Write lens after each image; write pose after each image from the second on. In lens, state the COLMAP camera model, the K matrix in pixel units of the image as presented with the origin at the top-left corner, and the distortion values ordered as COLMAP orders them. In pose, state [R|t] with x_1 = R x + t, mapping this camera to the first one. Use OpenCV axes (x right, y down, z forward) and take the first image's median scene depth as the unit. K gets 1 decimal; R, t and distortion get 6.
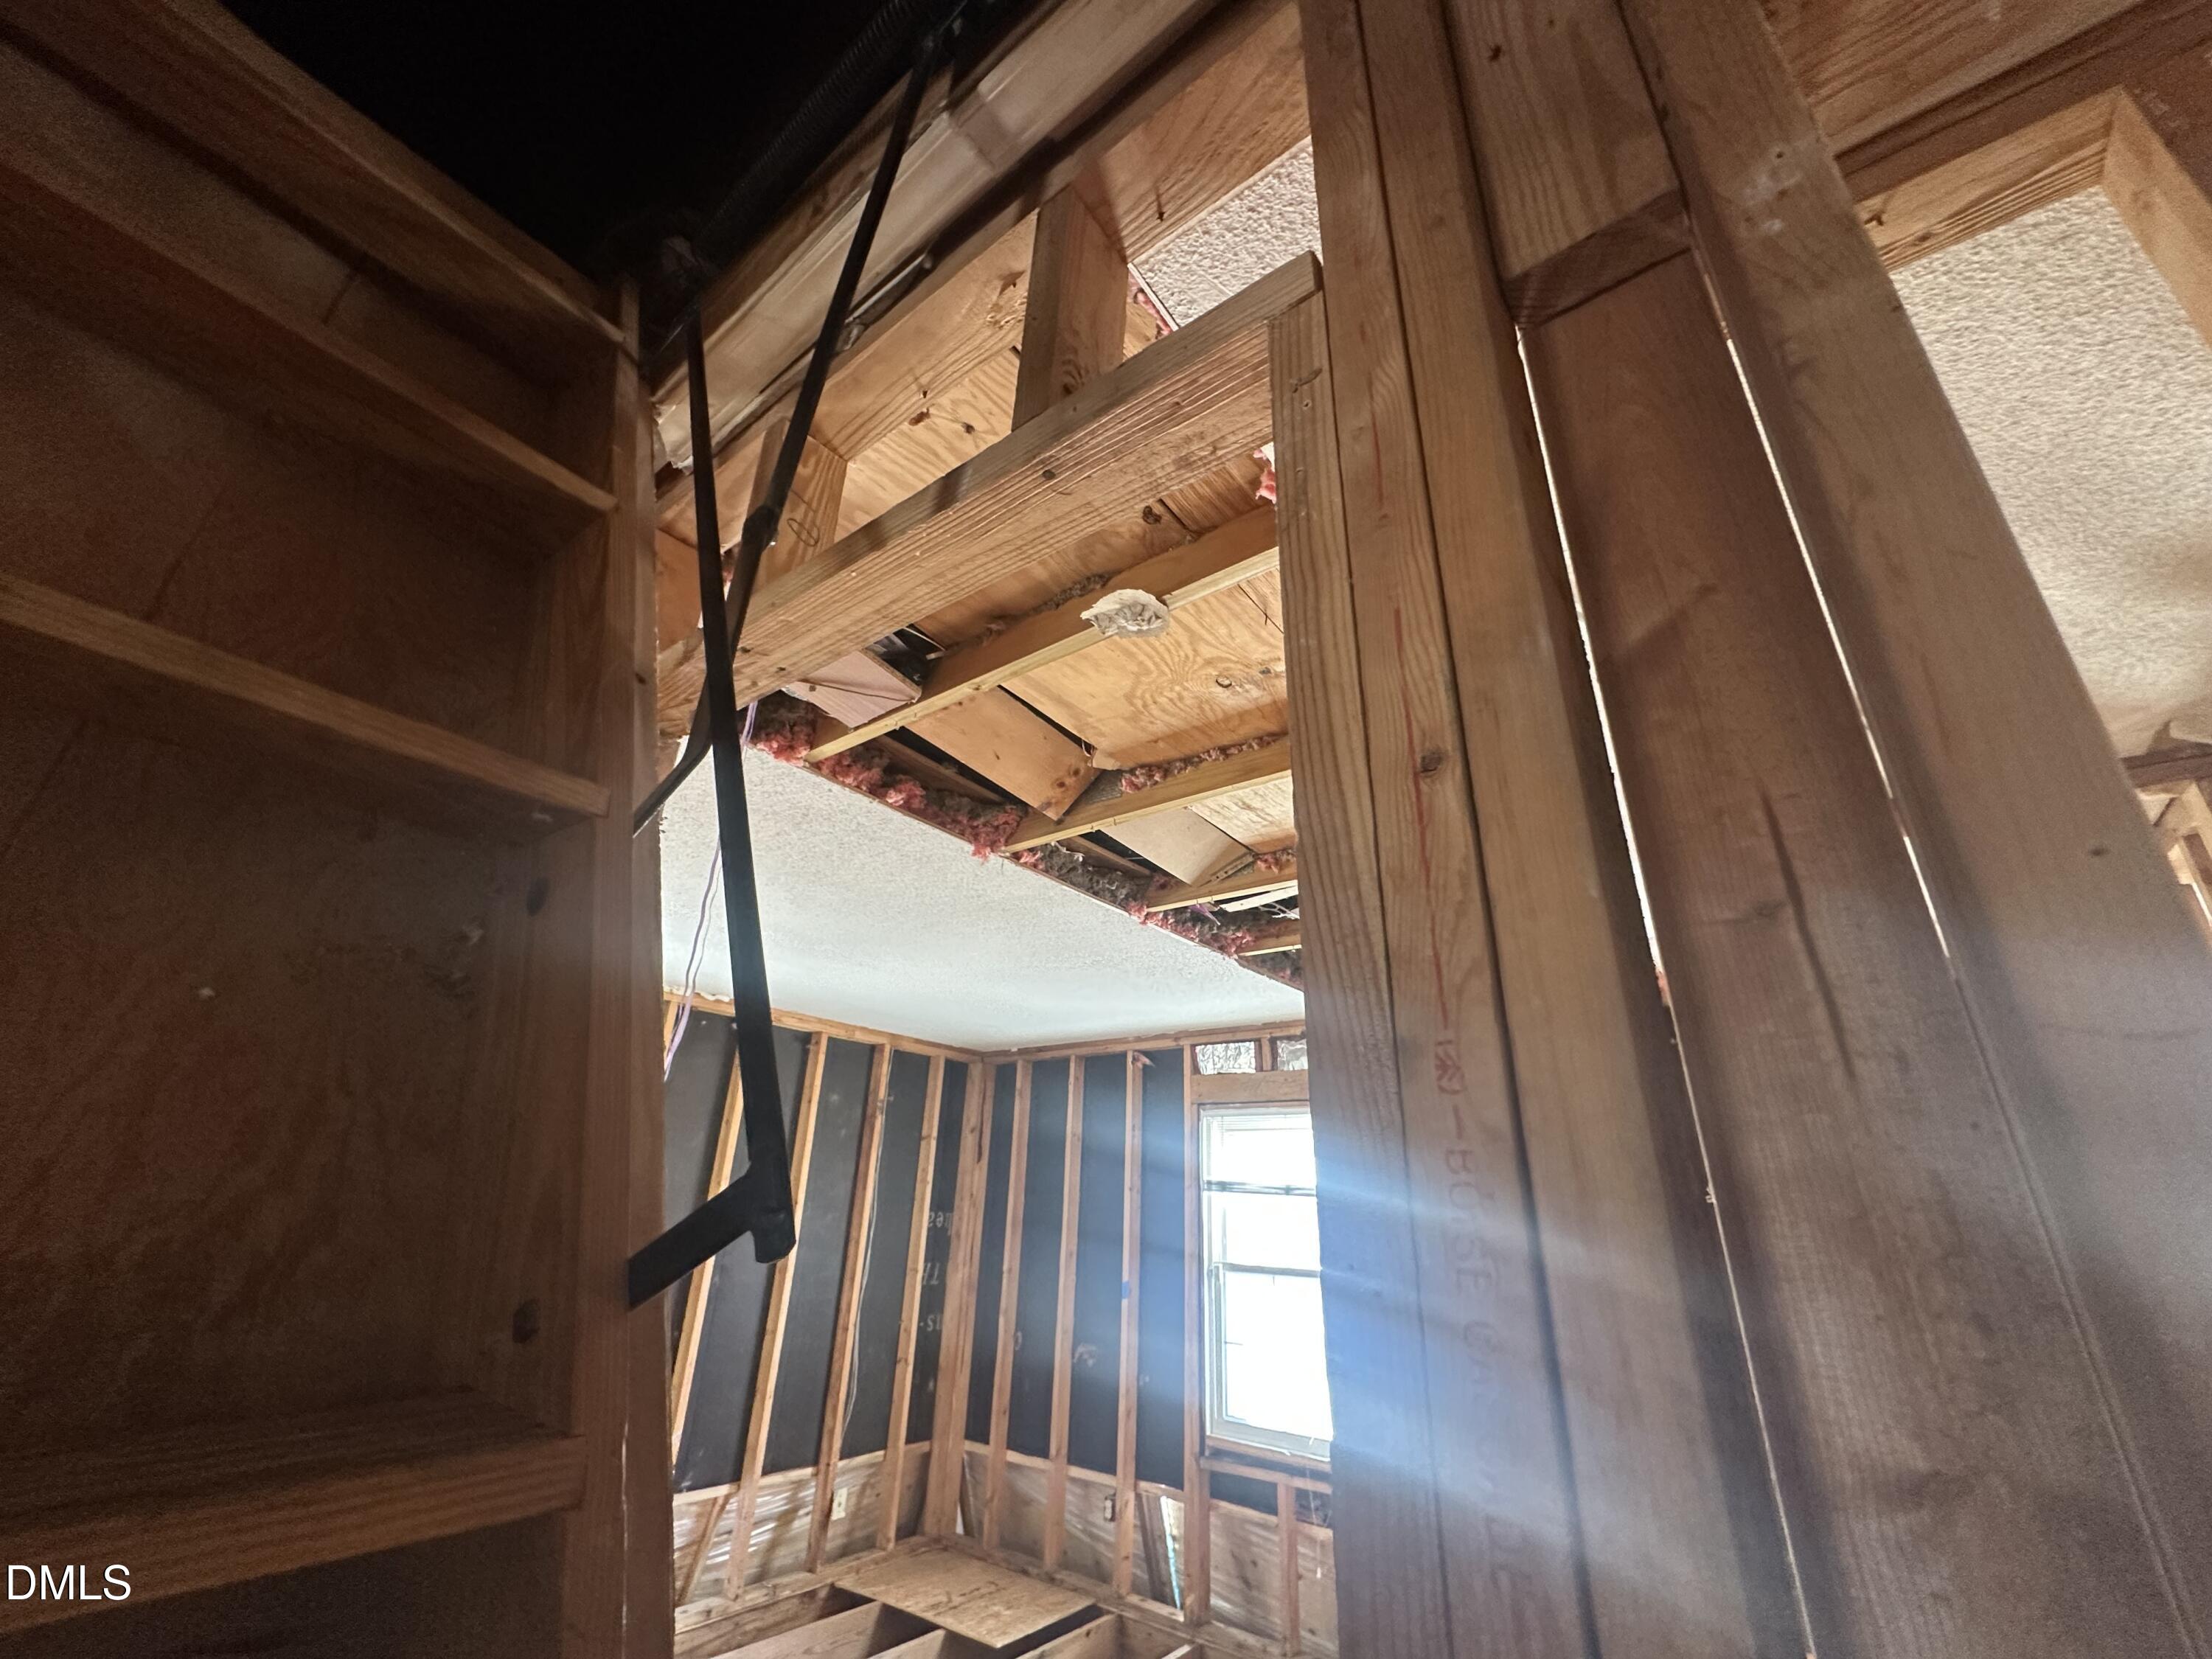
lens RADIAL K [[879.7, 0, 1103.6], [0, 879.7, 830.7], [0, 0, 1]] dist [-0.004108, 0.000233]
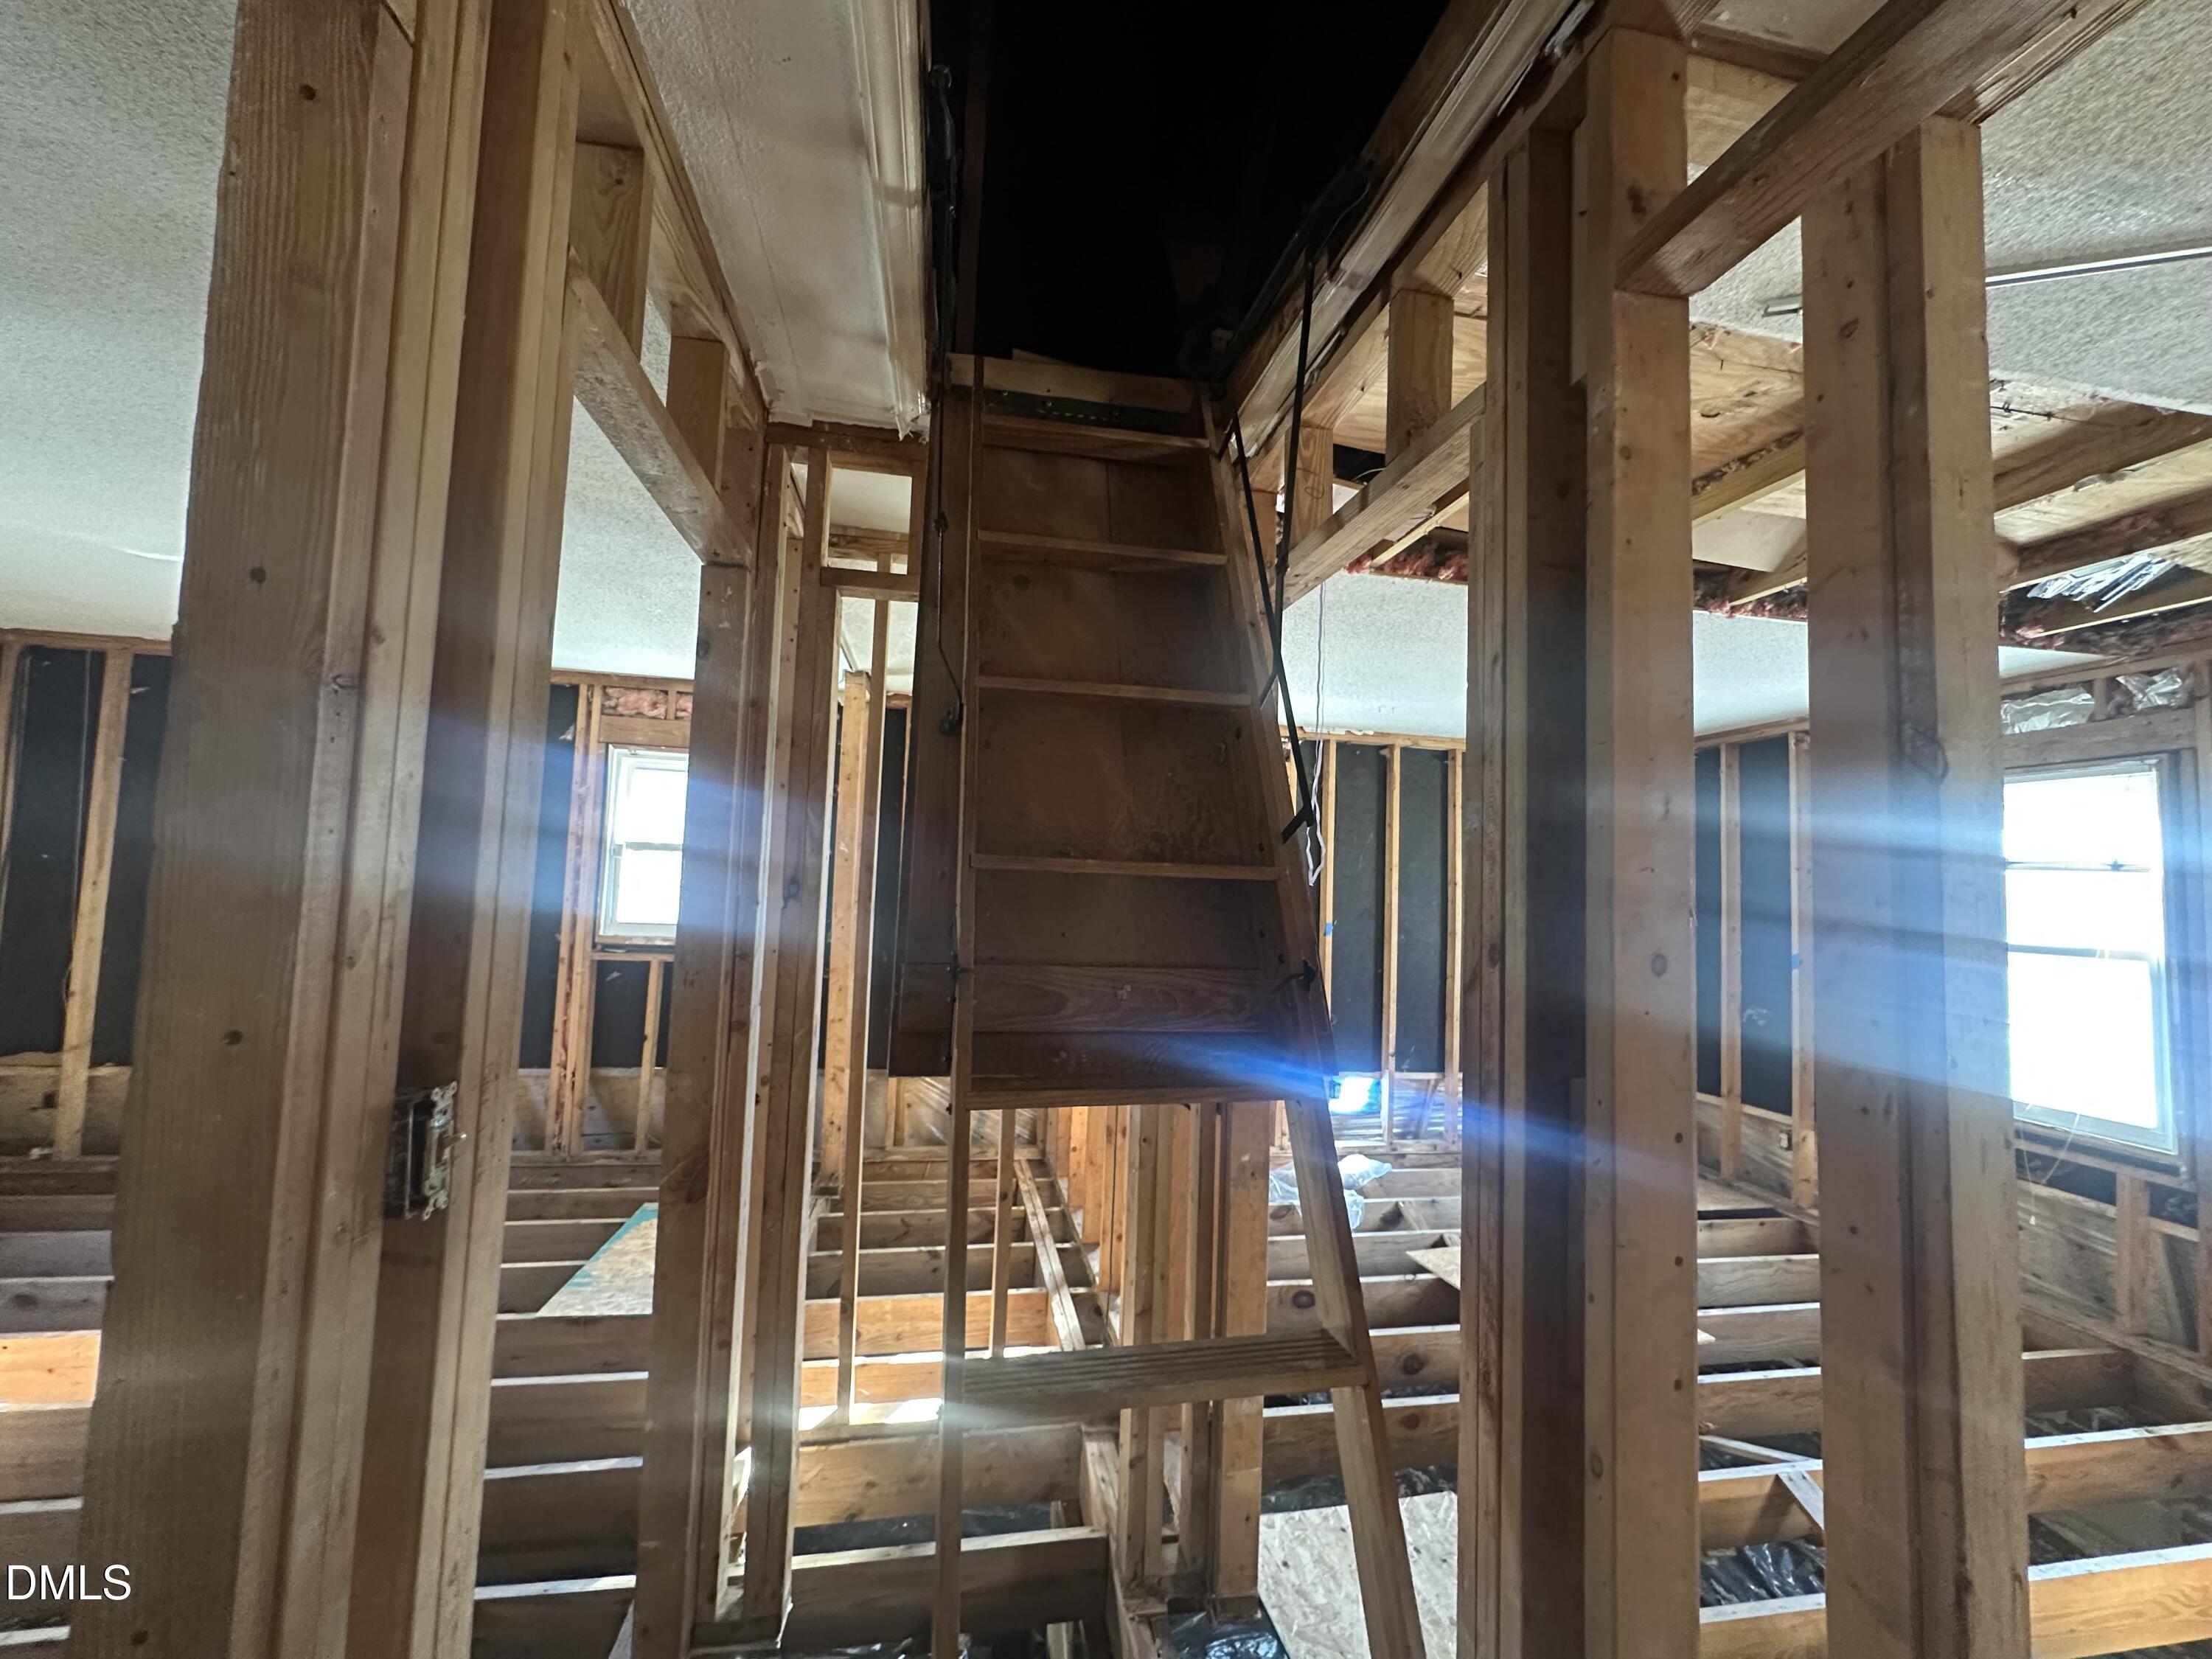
lens RADIAL K [[879.7, 0, 1104.3], [0, 879.7, 828.5], [0, 0, 1]] dist [-0.004108, 0.000233]
pose [[0.745306, -0.048299, -0.664970, 0.160006], [0.251550, 0.944031, 0.213372, -0.059957], [0.617447, -0.326301, 0.715742, -0.246755]]
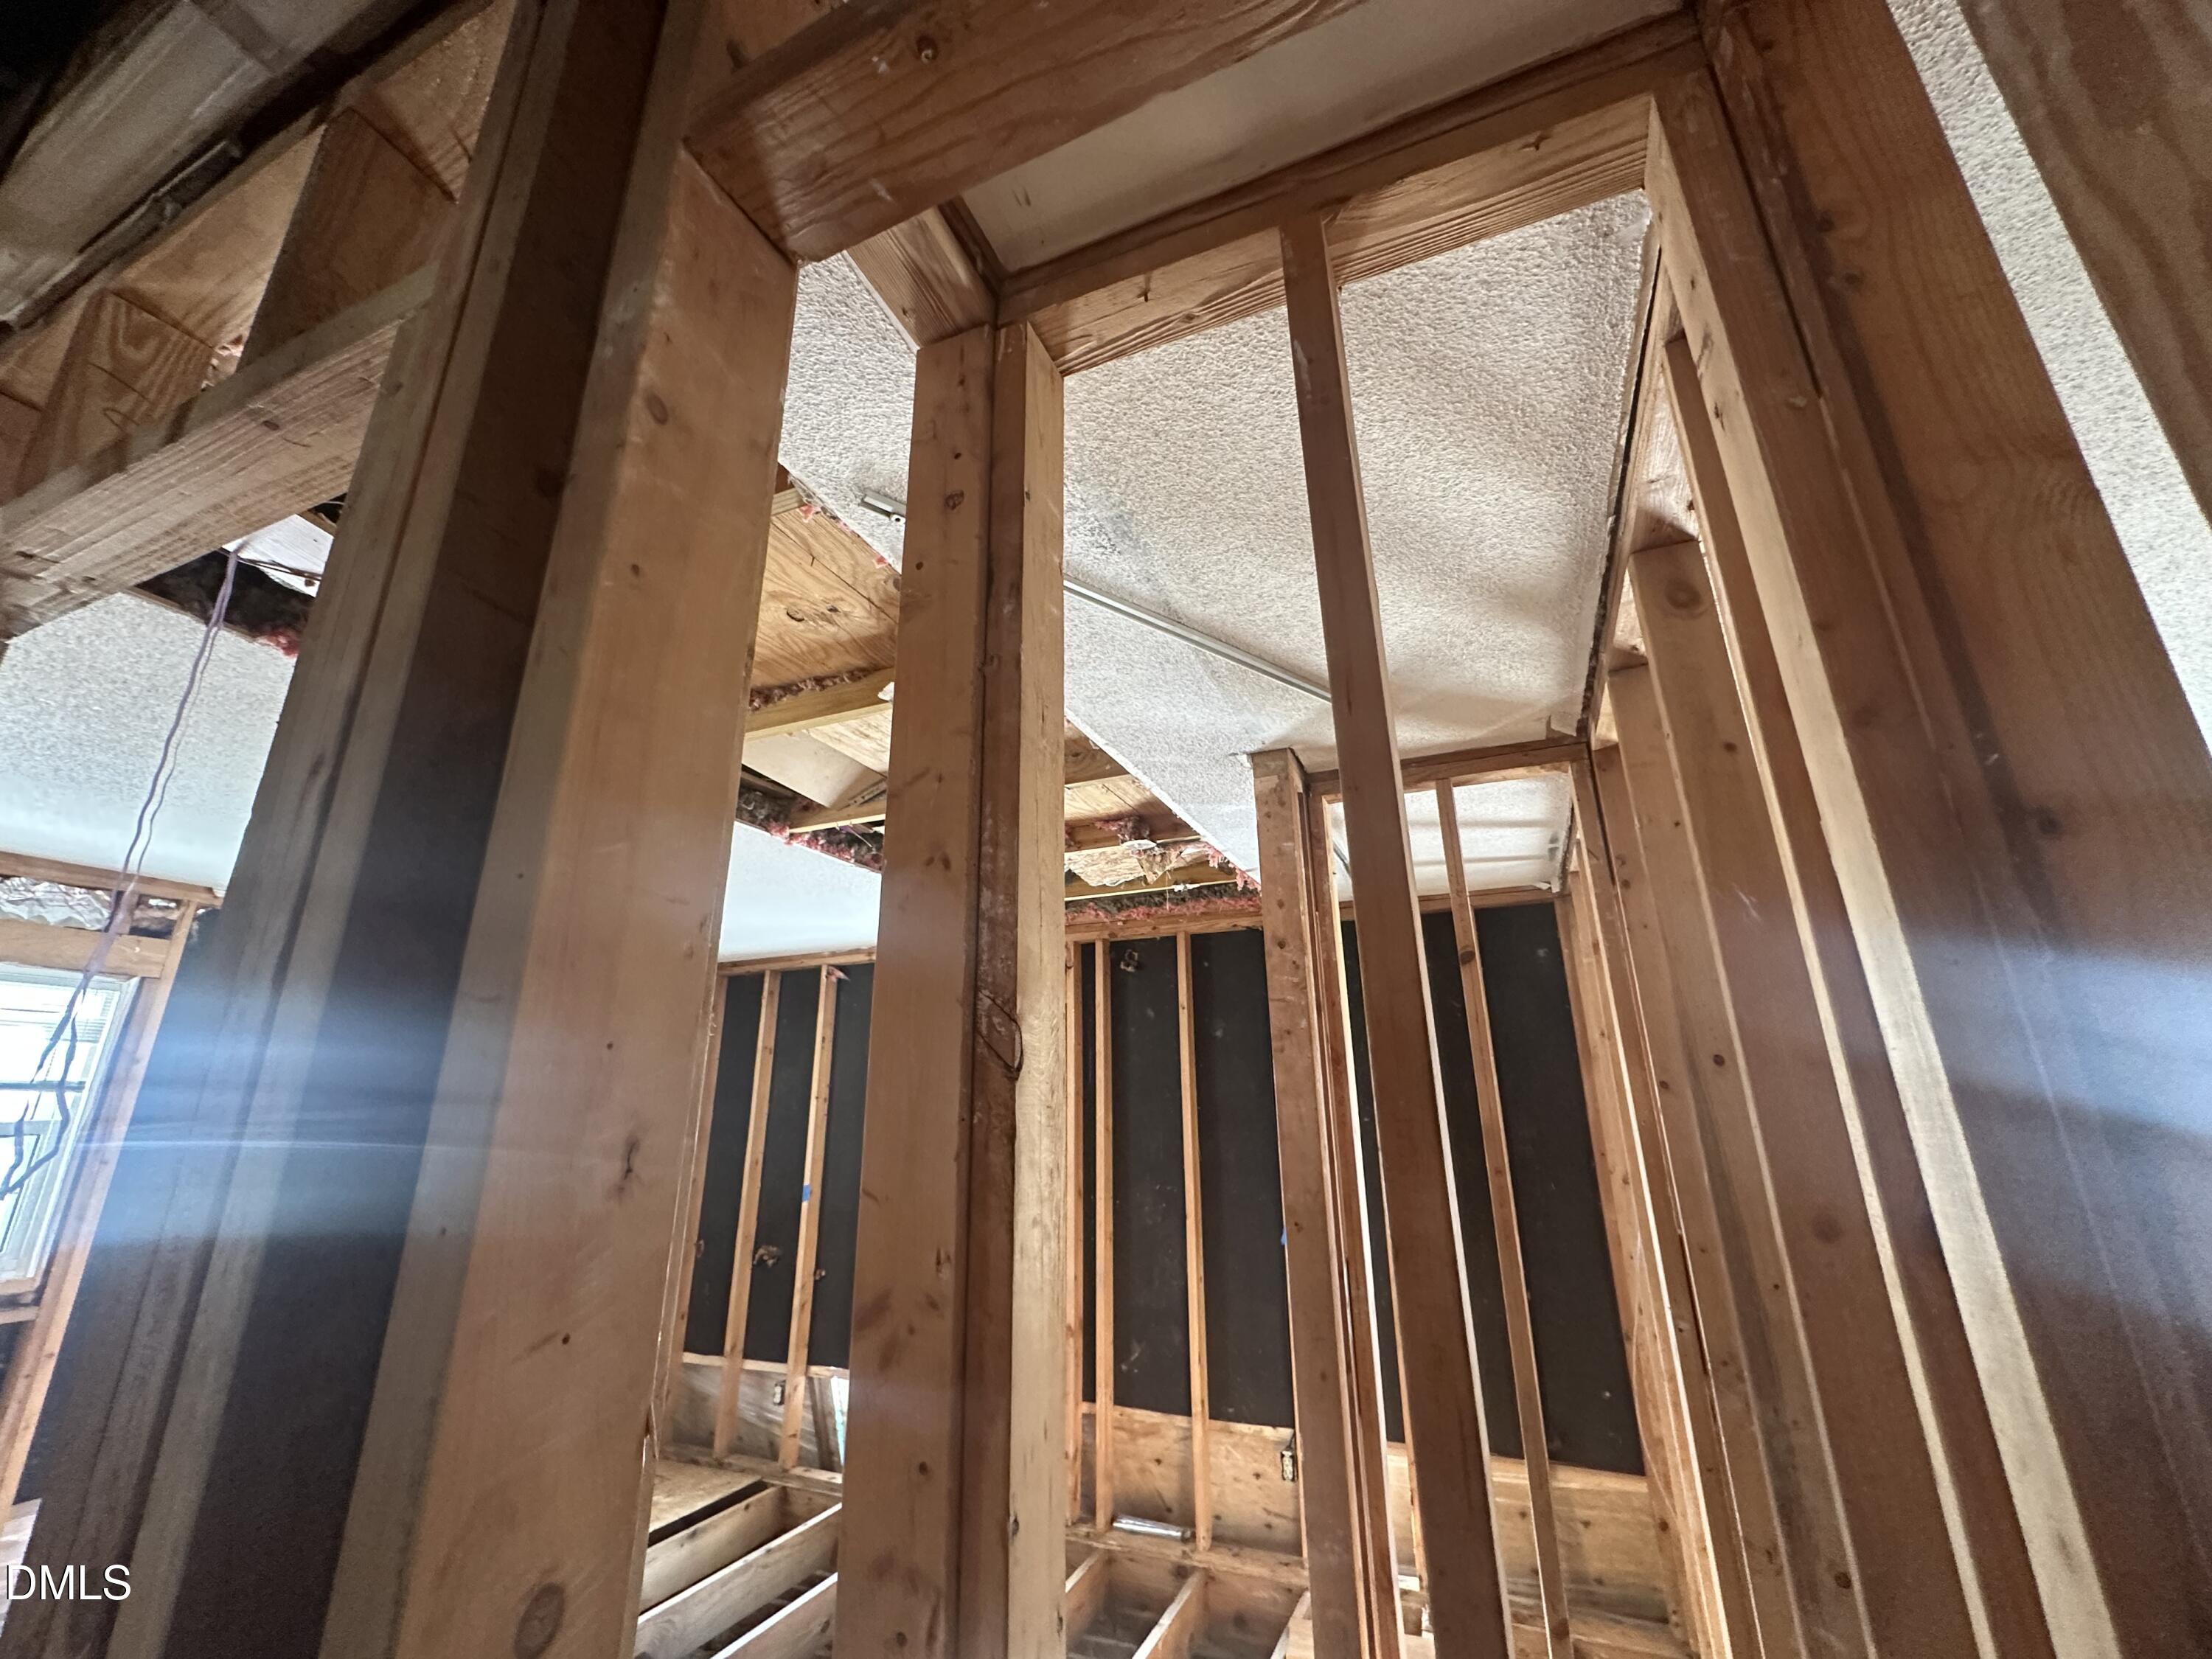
lens RADIAL K [[879.7, 0, 1106.9], [0, 879.7, 831.0], [0, 0, 1]] dist [-0.004108, 0.000233]
pose [[0.968135, 0.030972, 0.248504, 0.139015], [-0.055211, 0.994304, 0.091167, -0.019628], [-0.244265, -0.101982, 0.964331, -0.053659]]
